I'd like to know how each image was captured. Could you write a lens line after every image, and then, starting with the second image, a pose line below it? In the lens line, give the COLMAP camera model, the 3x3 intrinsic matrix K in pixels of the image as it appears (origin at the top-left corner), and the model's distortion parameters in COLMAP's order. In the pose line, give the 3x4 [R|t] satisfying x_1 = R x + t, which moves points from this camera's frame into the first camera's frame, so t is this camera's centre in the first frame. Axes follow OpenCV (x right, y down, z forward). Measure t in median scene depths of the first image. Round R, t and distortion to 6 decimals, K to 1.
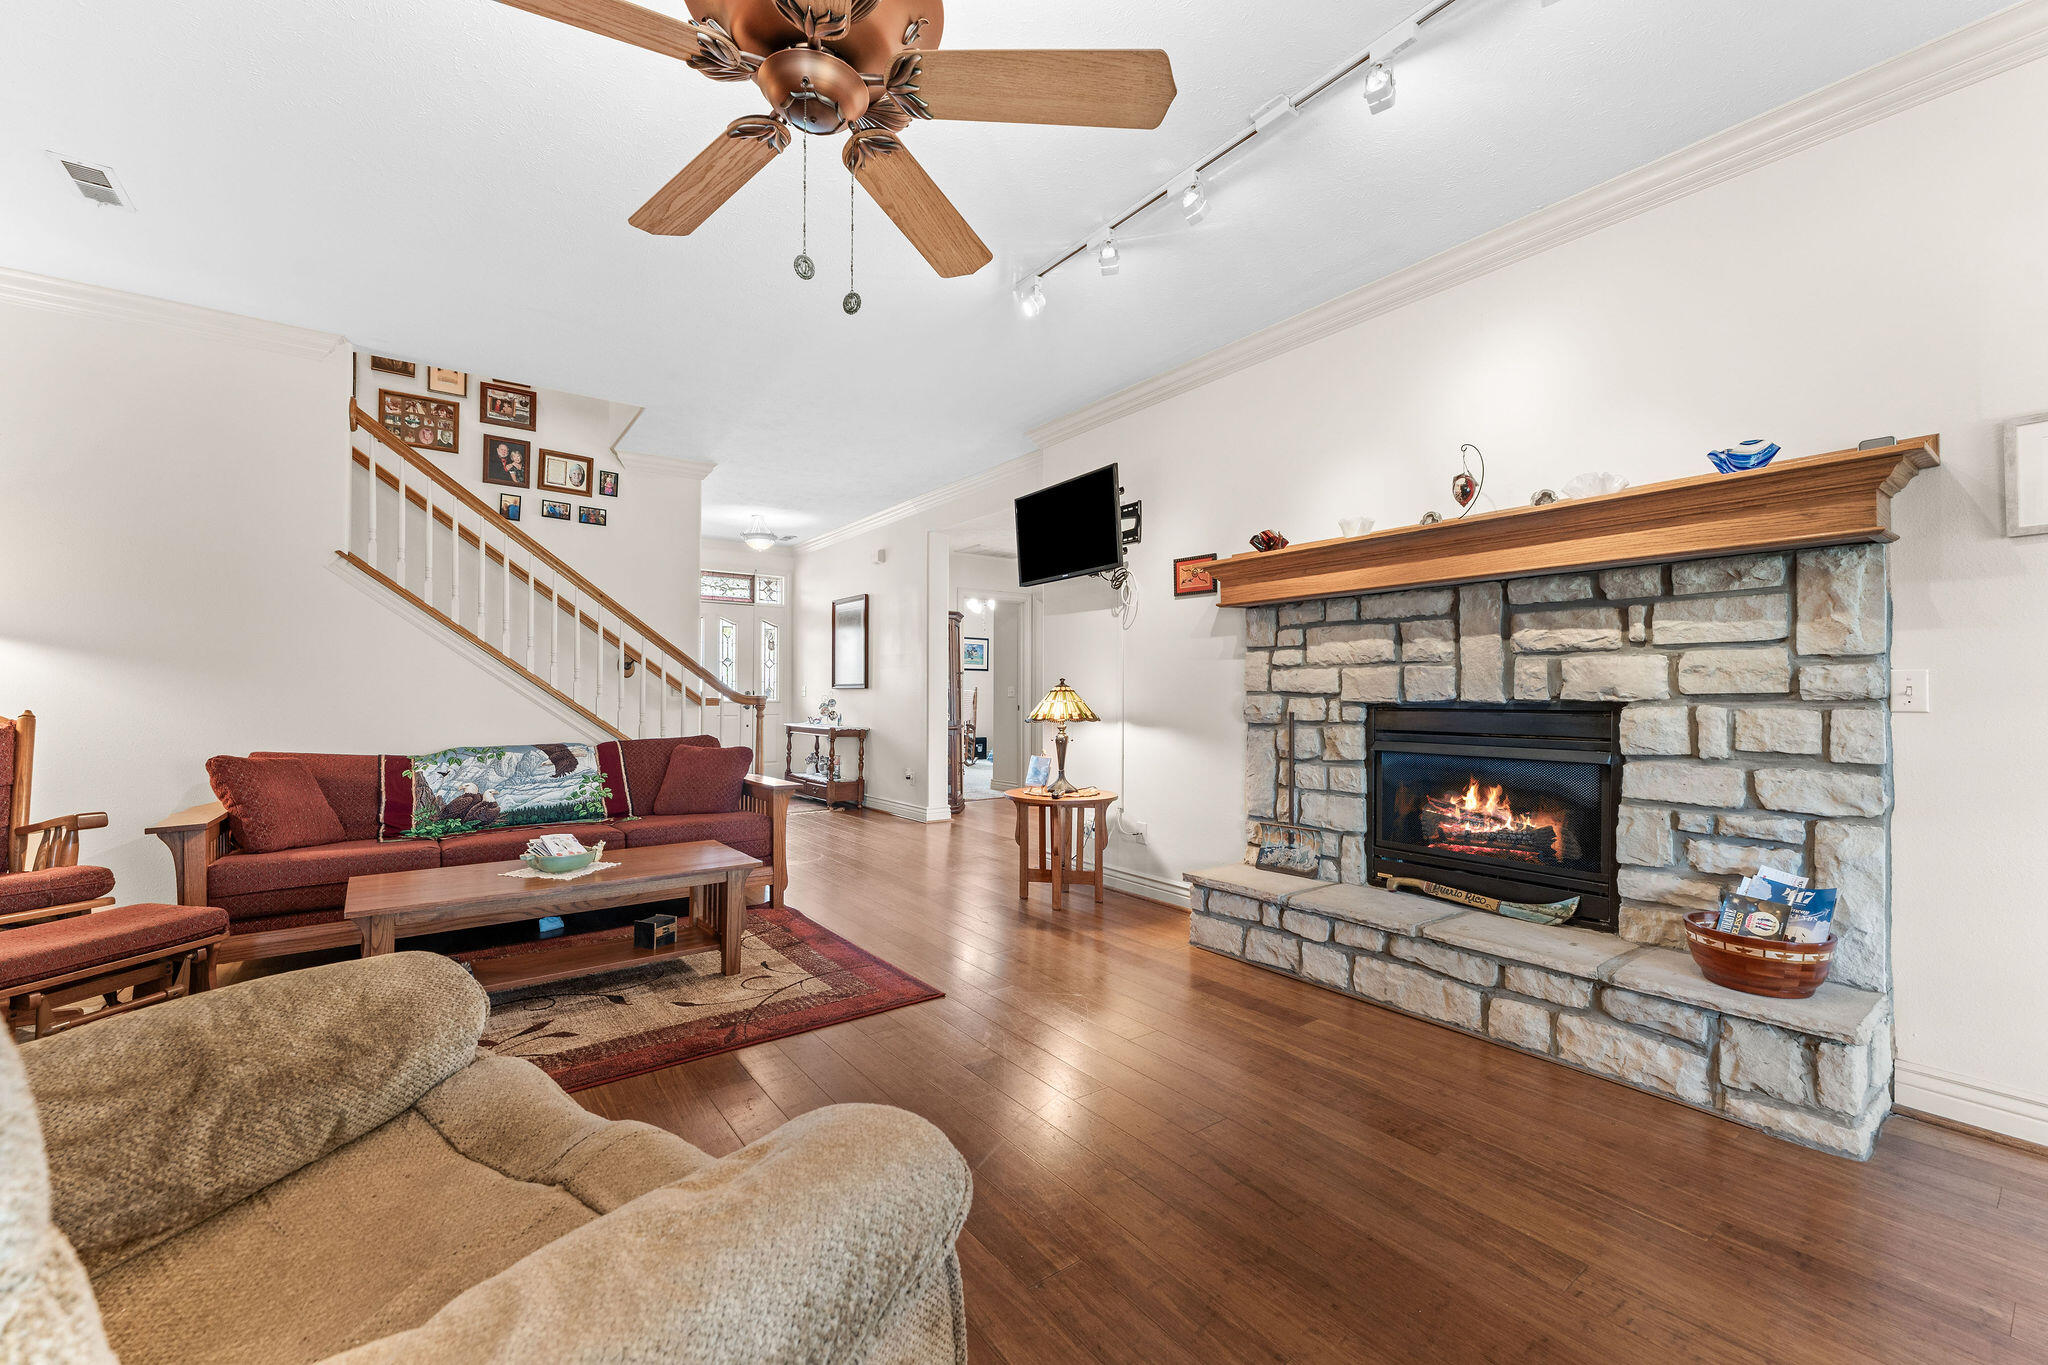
lens RADIAL K [[811.9, 0, 1015.3], [0, 811.9, 690.6], [0, 0, 1]] dist [-0.000730, -0.000230]
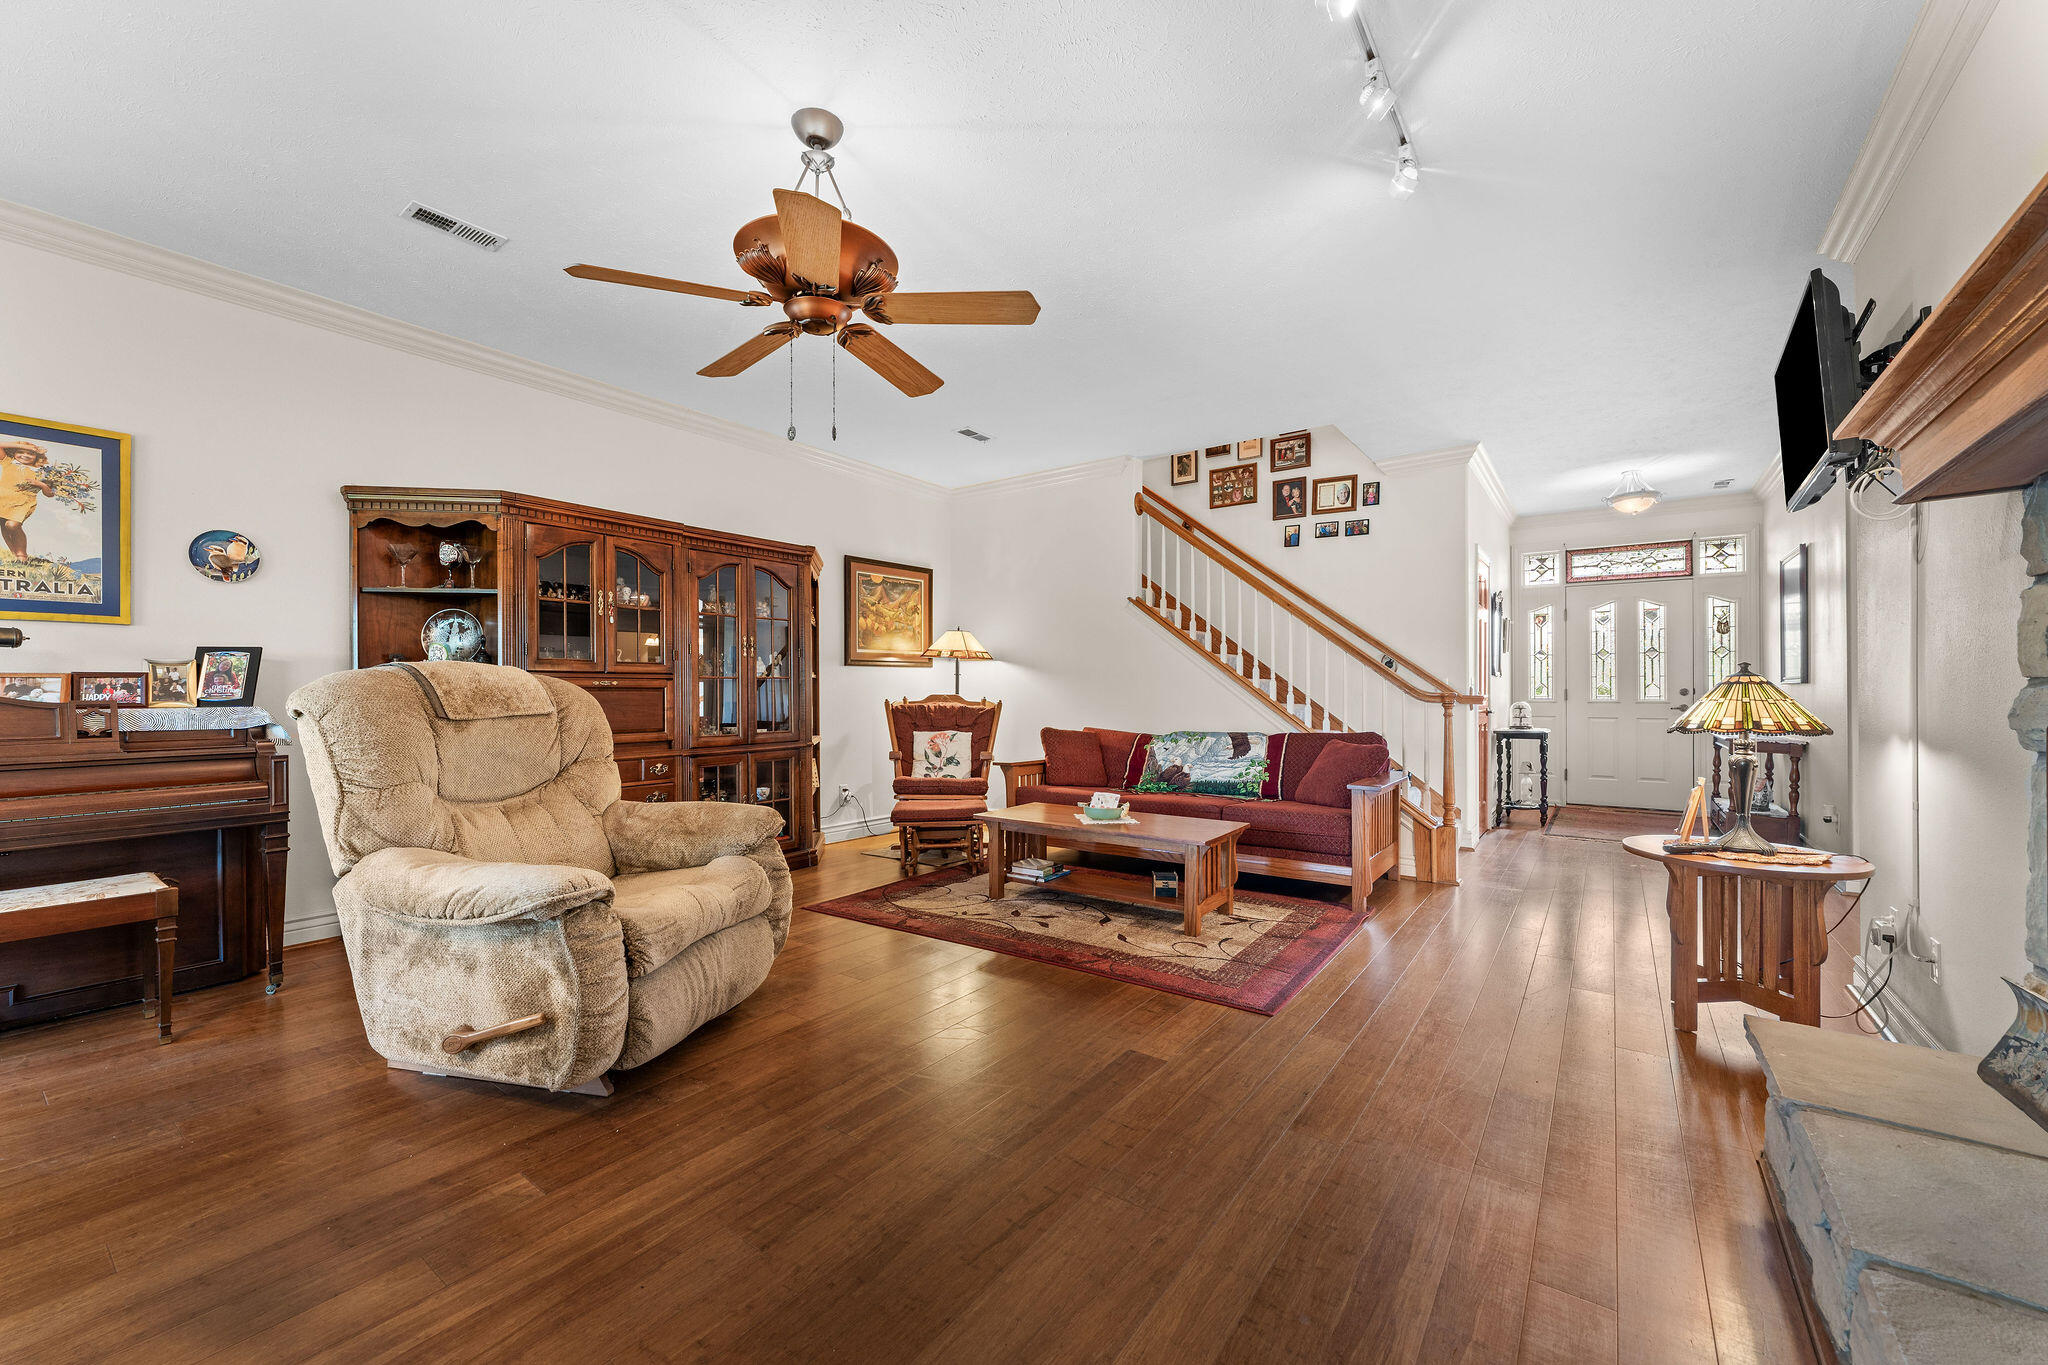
lens RADIAL K [[811.9, 0, 1015.3], [0, 811.9, 690.6], [0, 0, 1]] dist [-0.000730, -0.000230]
pose [[0.292154, -0.005523, -0.956355, 0.495003], [0.004354, 0.999981, -0.004445, 0.006959], [0.956361, -0.002865, 0.292173, 0.318791]]
